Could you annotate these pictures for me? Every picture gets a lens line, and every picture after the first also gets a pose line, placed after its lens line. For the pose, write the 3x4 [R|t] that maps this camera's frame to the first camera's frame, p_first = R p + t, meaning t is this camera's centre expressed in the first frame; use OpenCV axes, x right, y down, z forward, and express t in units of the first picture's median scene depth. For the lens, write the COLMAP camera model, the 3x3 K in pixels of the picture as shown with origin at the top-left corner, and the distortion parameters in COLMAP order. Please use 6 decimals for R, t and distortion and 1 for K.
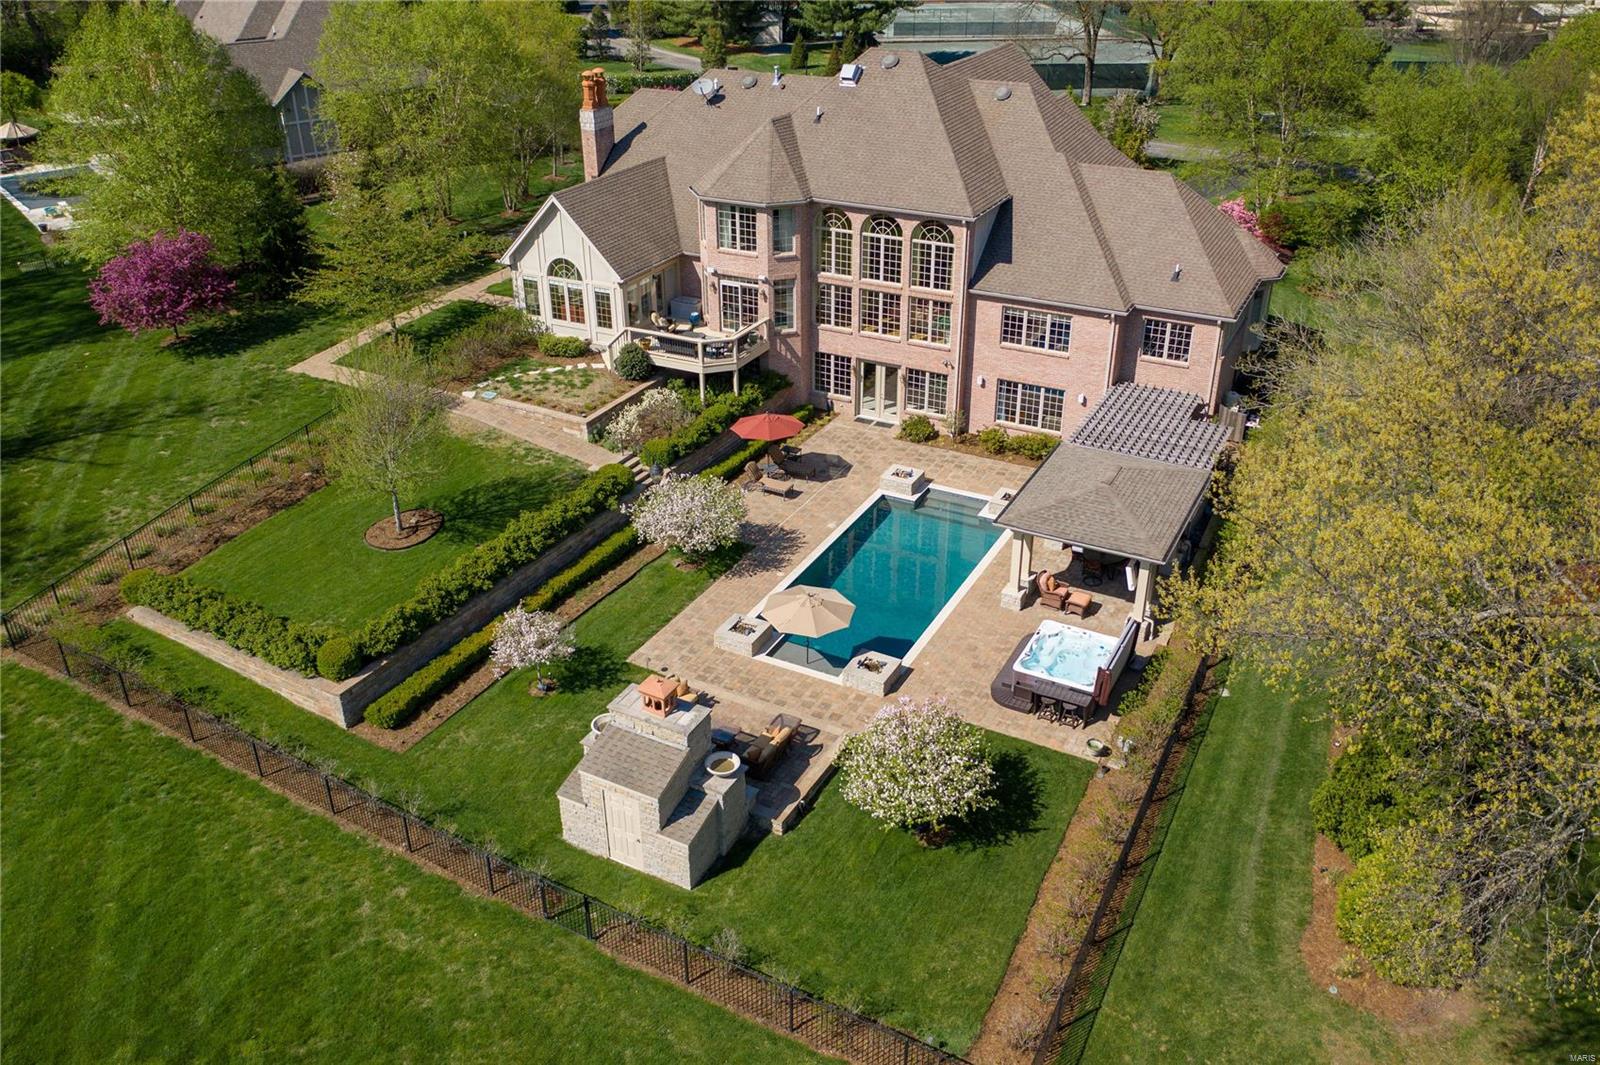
lens RADIAL K [[1205.7, 0, 796.8], [0, 1205.7, 592.1], [0, 0, 1]] dist [-0.007244, -0.001303]
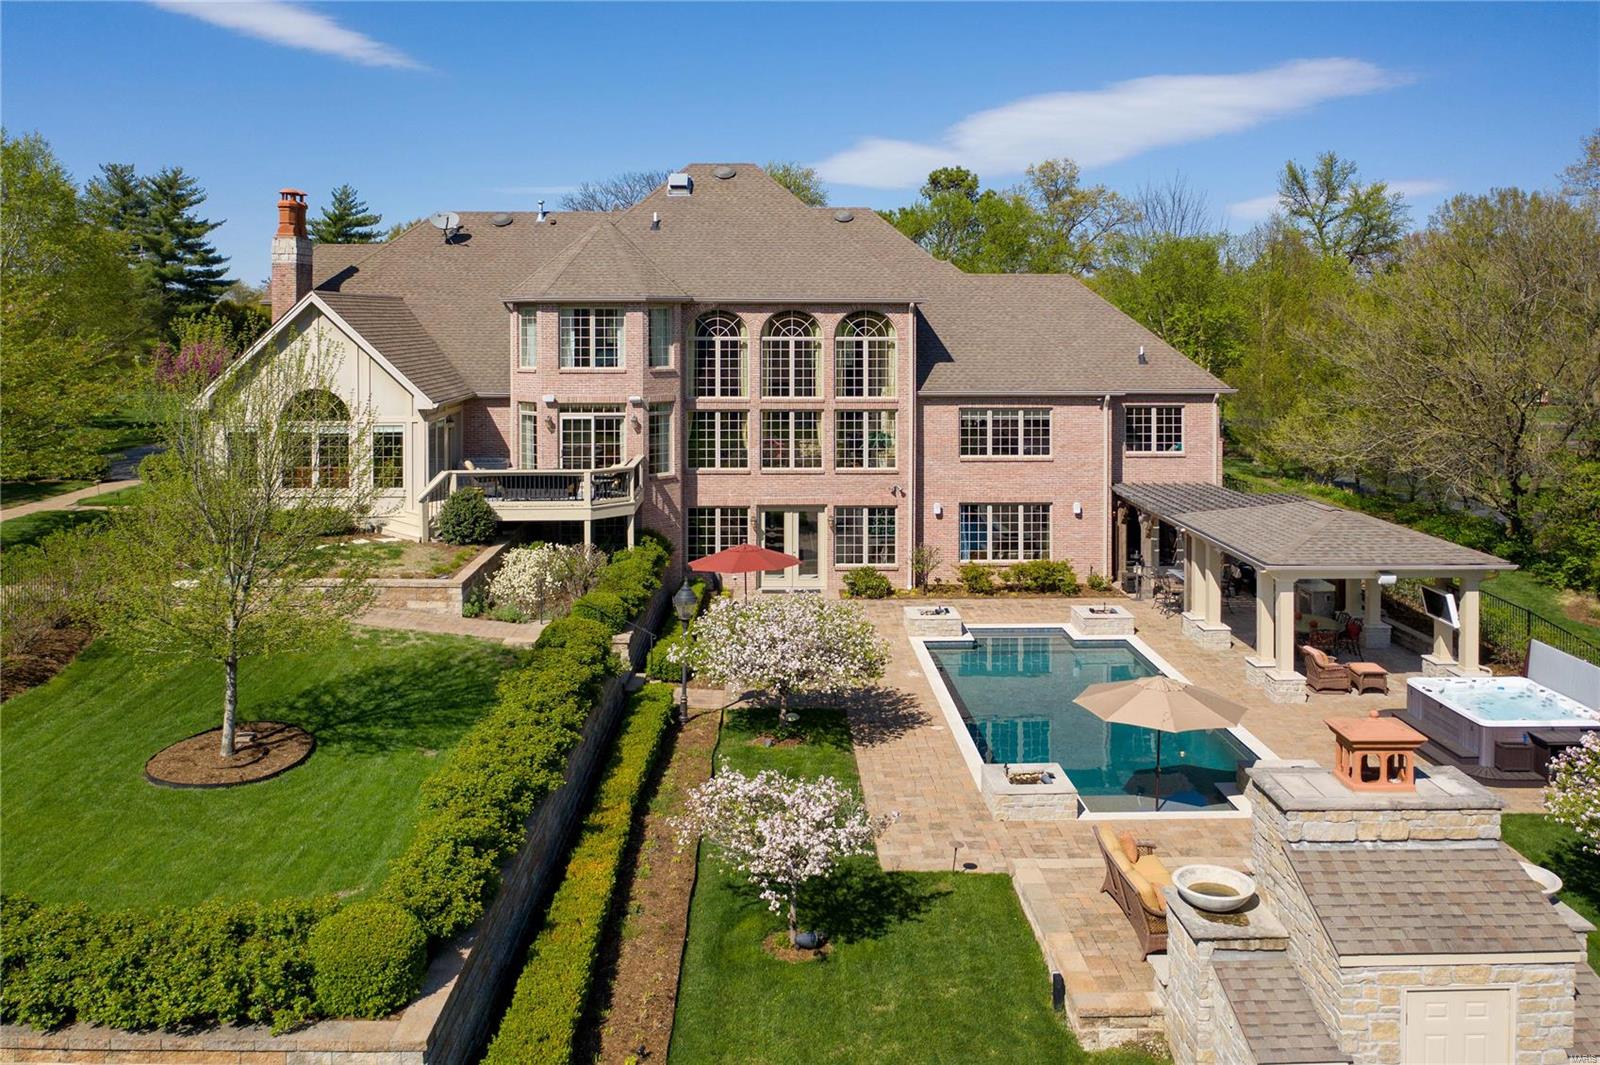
lens RADIAL K [[1305.0, 0, 807.5], [0, 1305.0, 461.9], [0, 0, 1]] dist [-0.015182, 0.001139]
pose [[0.868344, -0.044953, 0.493921, -0.312219], [0.250591, 0.899181, -0.358718, 0.063850], [-0.427998, 0.435262, 0.792063, 0.390167]]
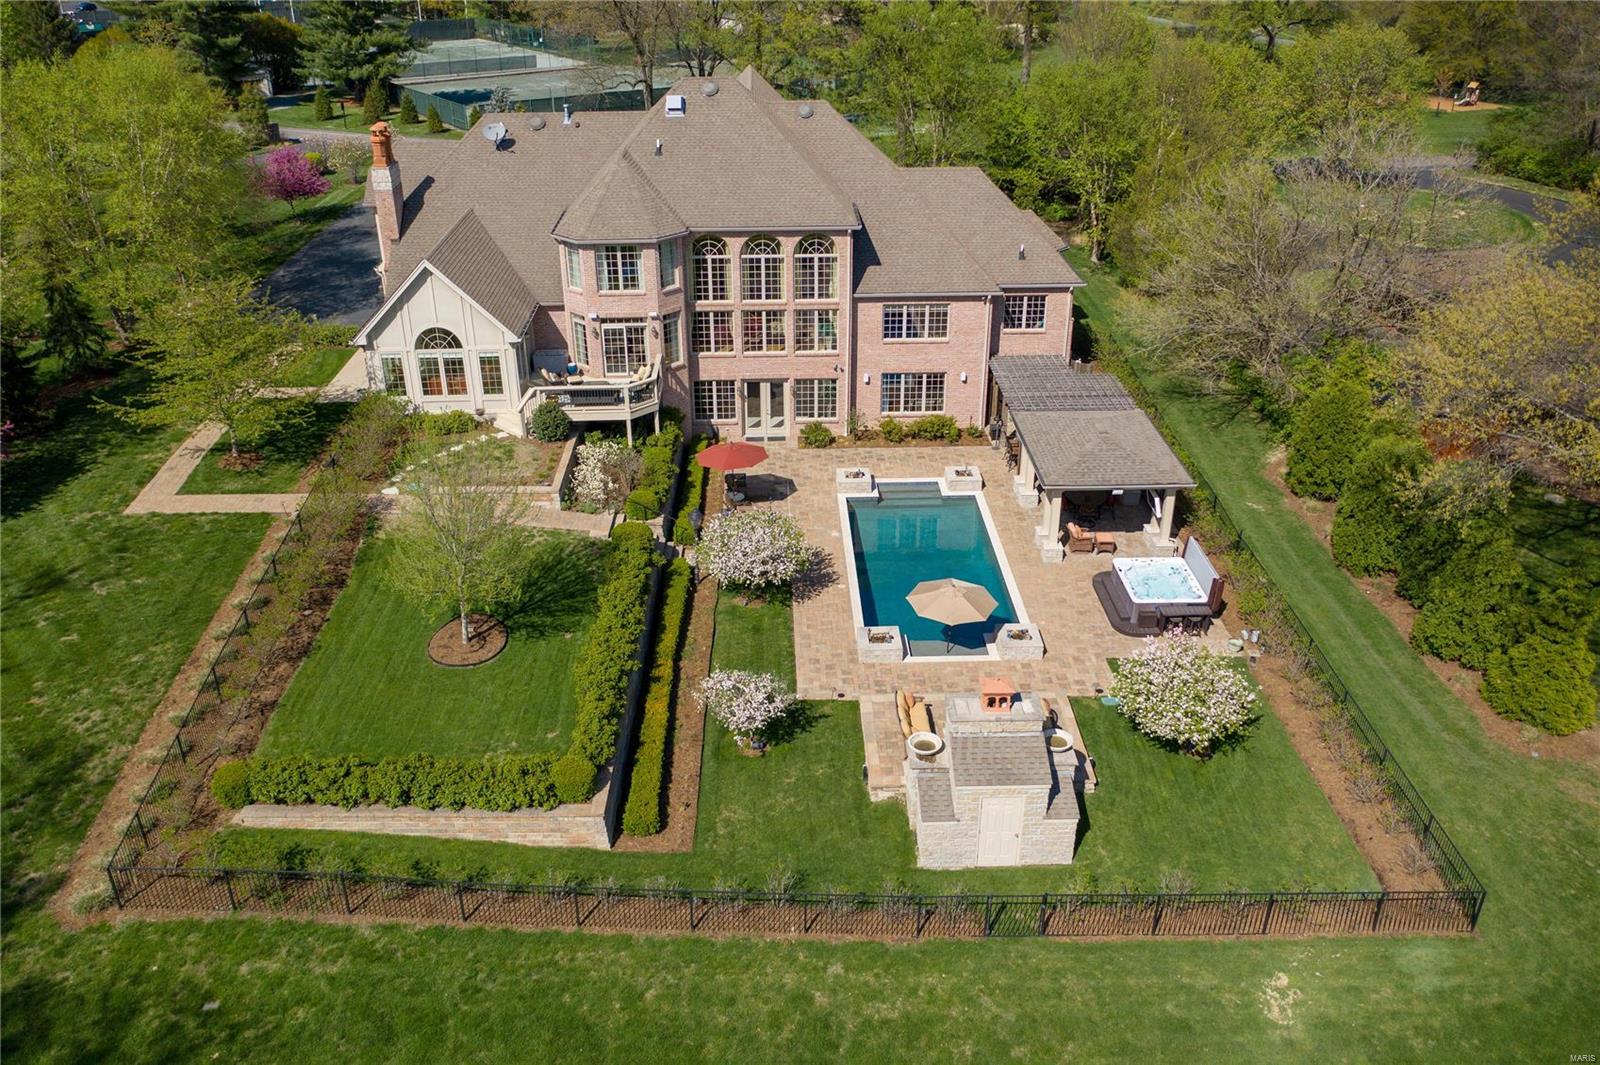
lens RADIAL K [[1208.1, 0, 798.0], [0, 1208.1, 593.7], [0, 0, 1]] dist [-0.006644, -0.001633]
pose [[0.872077, -0.247142, 0.422376, -0.399254], [0.257129, 0.965772, 0.034203, -0.044379], [-0.416372, 0.078777, 0.905775, 0.077494]]
